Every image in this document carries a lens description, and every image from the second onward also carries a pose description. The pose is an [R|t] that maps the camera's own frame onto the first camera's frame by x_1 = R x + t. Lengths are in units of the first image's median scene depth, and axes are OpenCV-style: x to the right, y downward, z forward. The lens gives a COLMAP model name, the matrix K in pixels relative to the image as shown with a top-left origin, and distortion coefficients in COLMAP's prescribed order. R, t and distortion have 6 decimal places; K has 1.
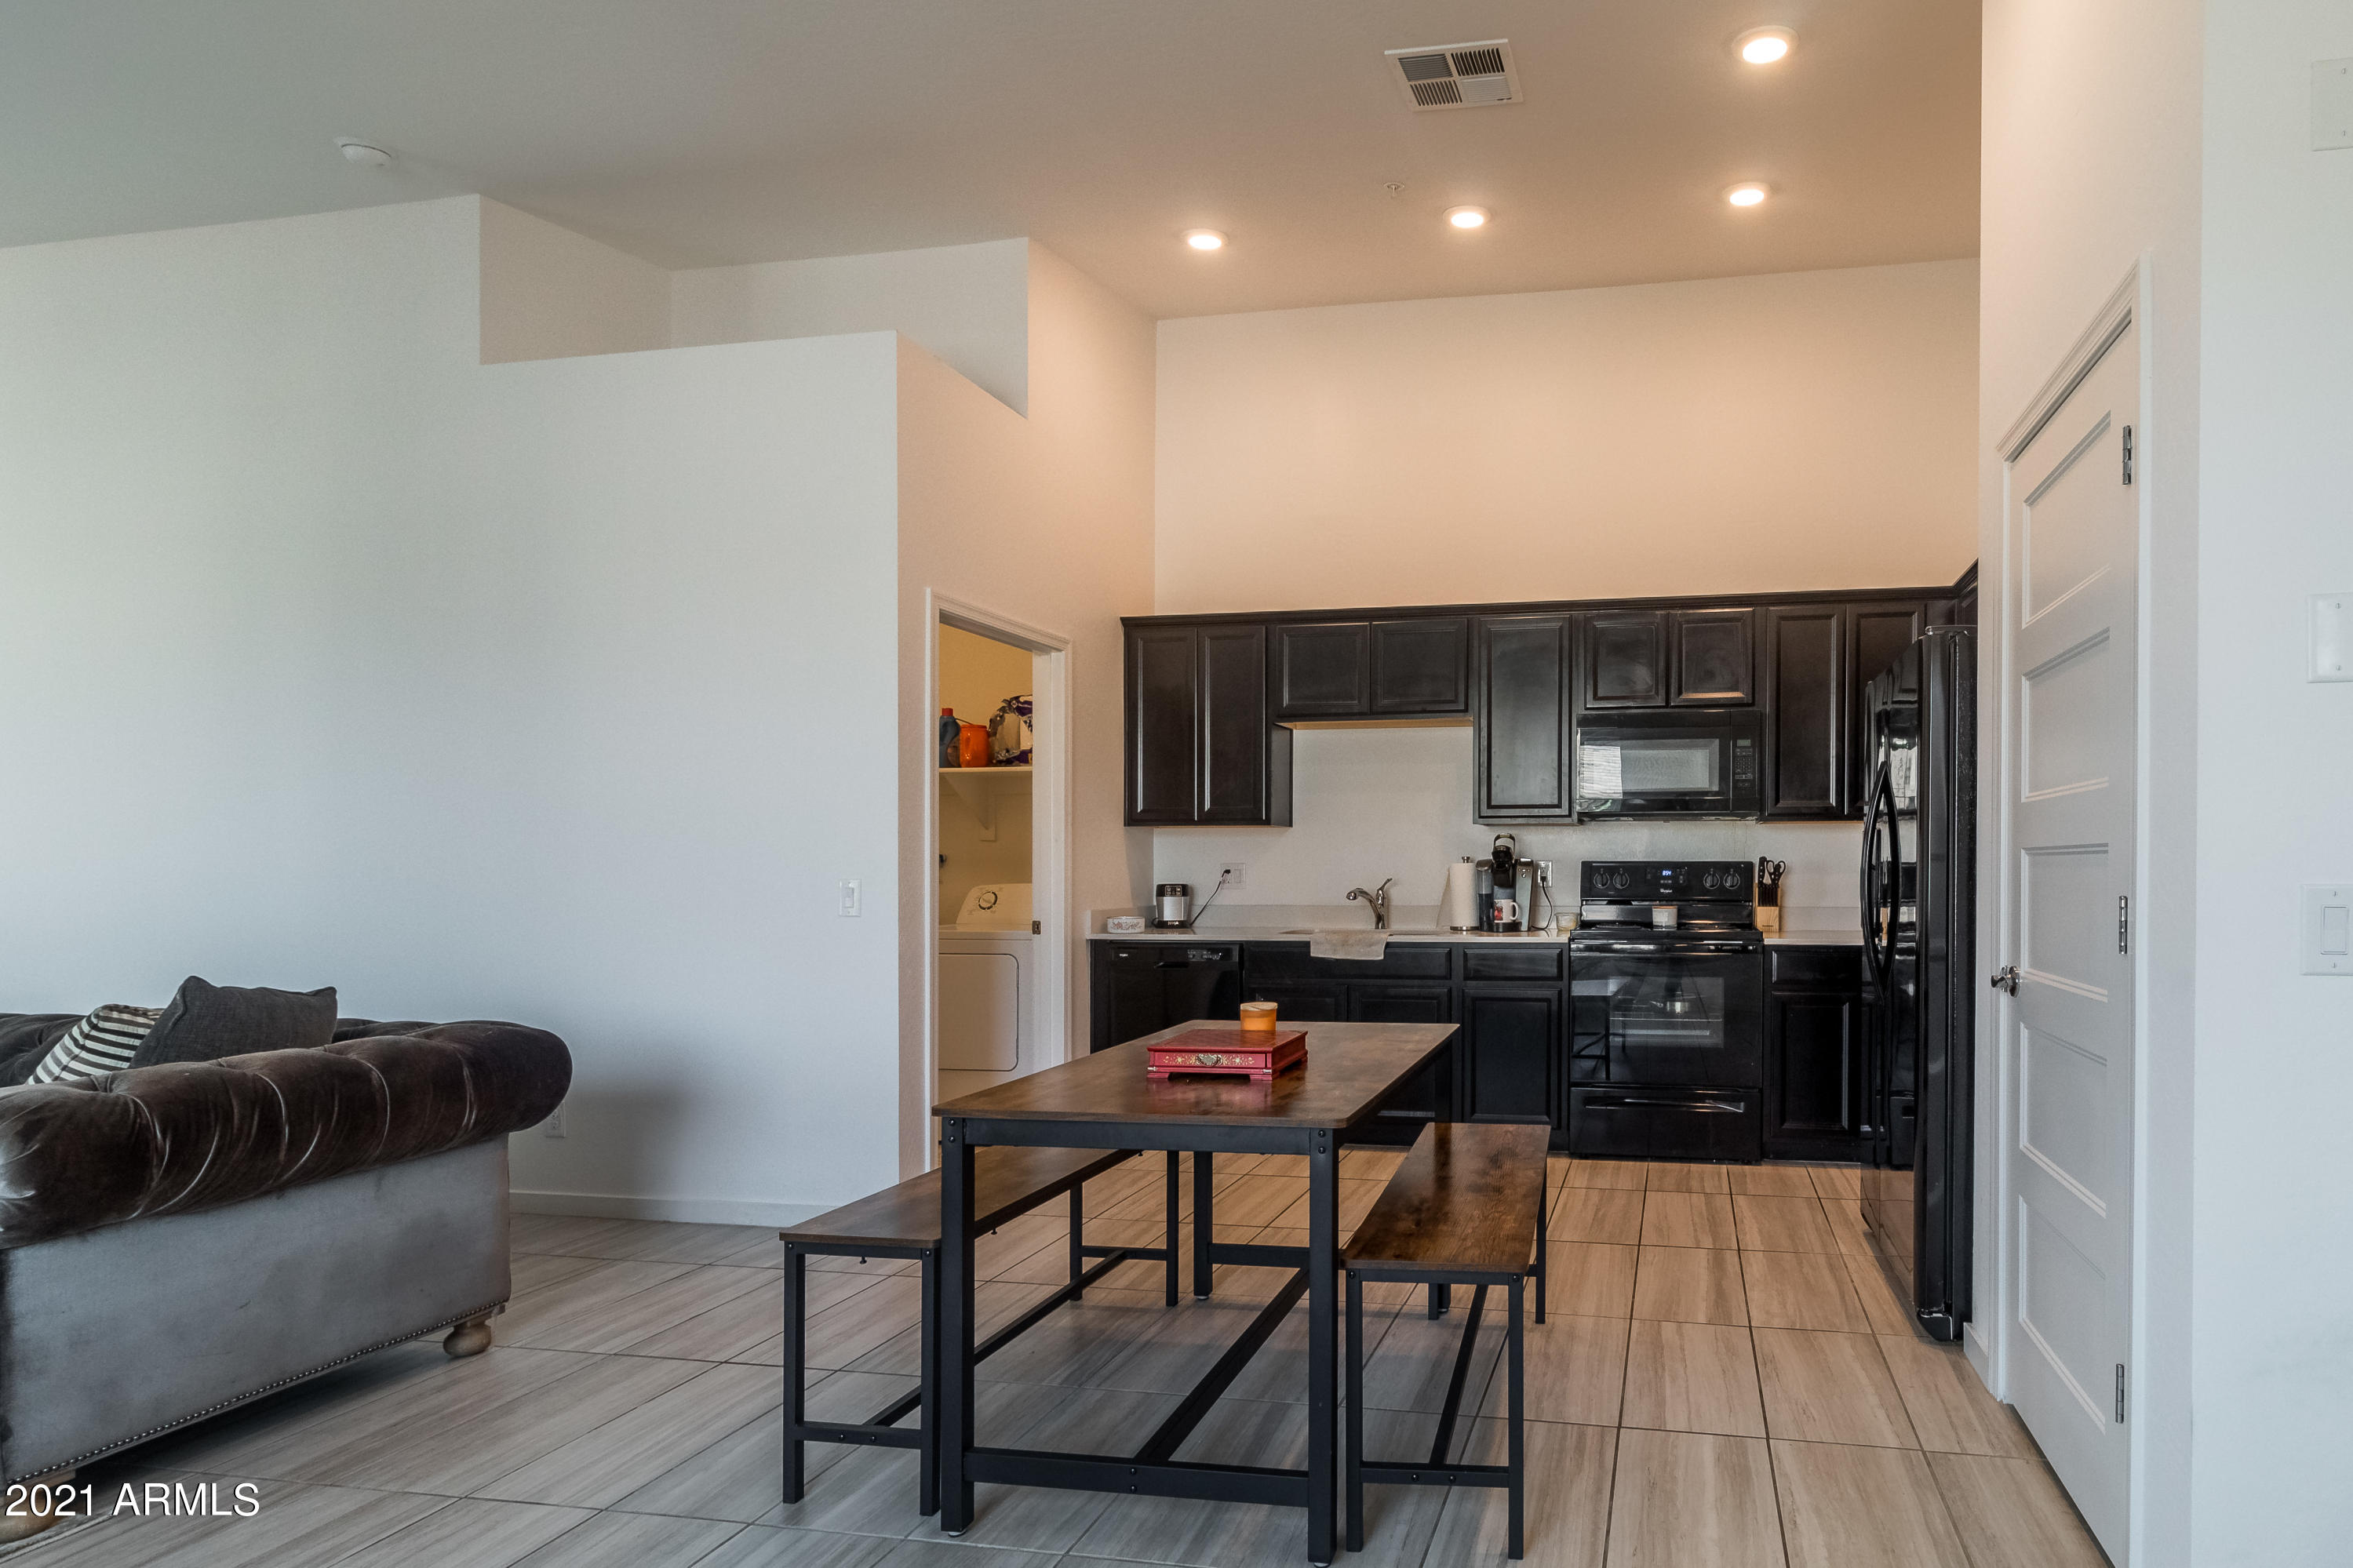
lens RADIAL K [[1165.4, 0, 1423.2], [0, 1165.4, 886.3], [0, 0, 1]] dist [-0.000274, -0.000746]
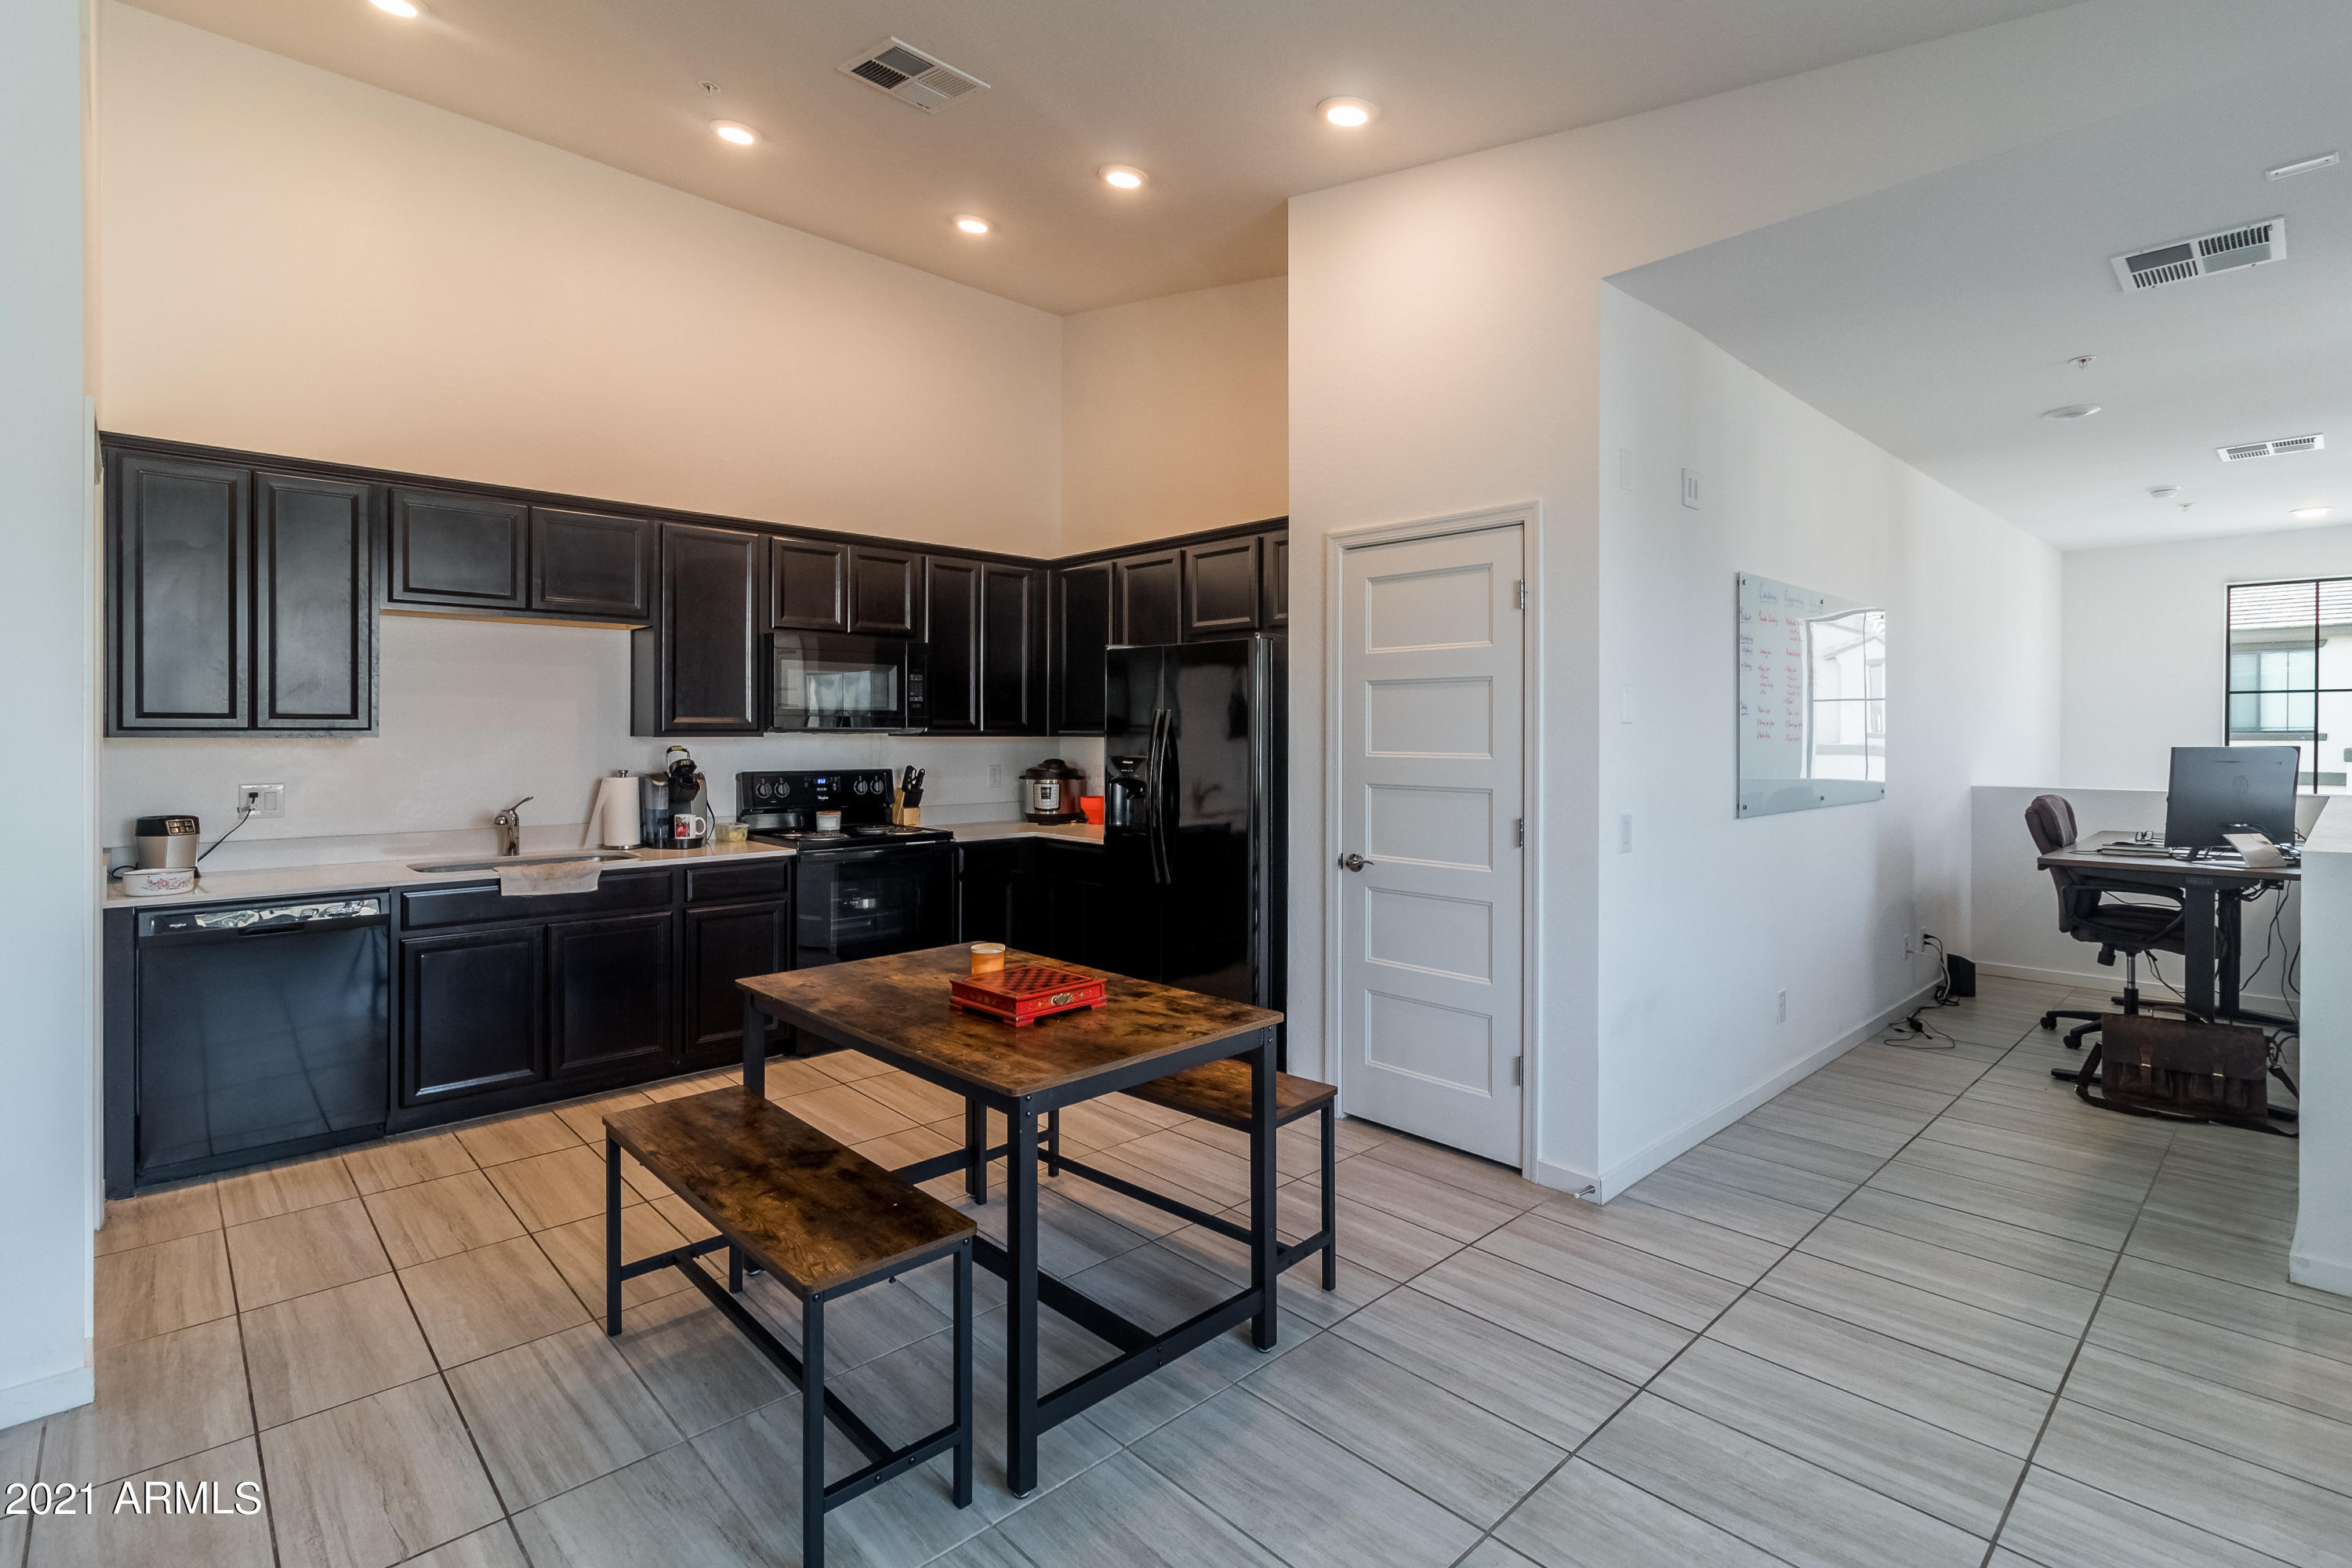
lens RADIAL K [[1165.1, 0, 1114.9], [0, 1165.1, 718.1], [0, 0, 1]] dist [-0.000274, -0.000746]
pose [[0.572556, 0.007704, 0.819829, -0.528383], [0.008715, 0.999842, -0.015482, -0.051534], [-0.819819, 0.016010, 0.572399, 0.147108]]
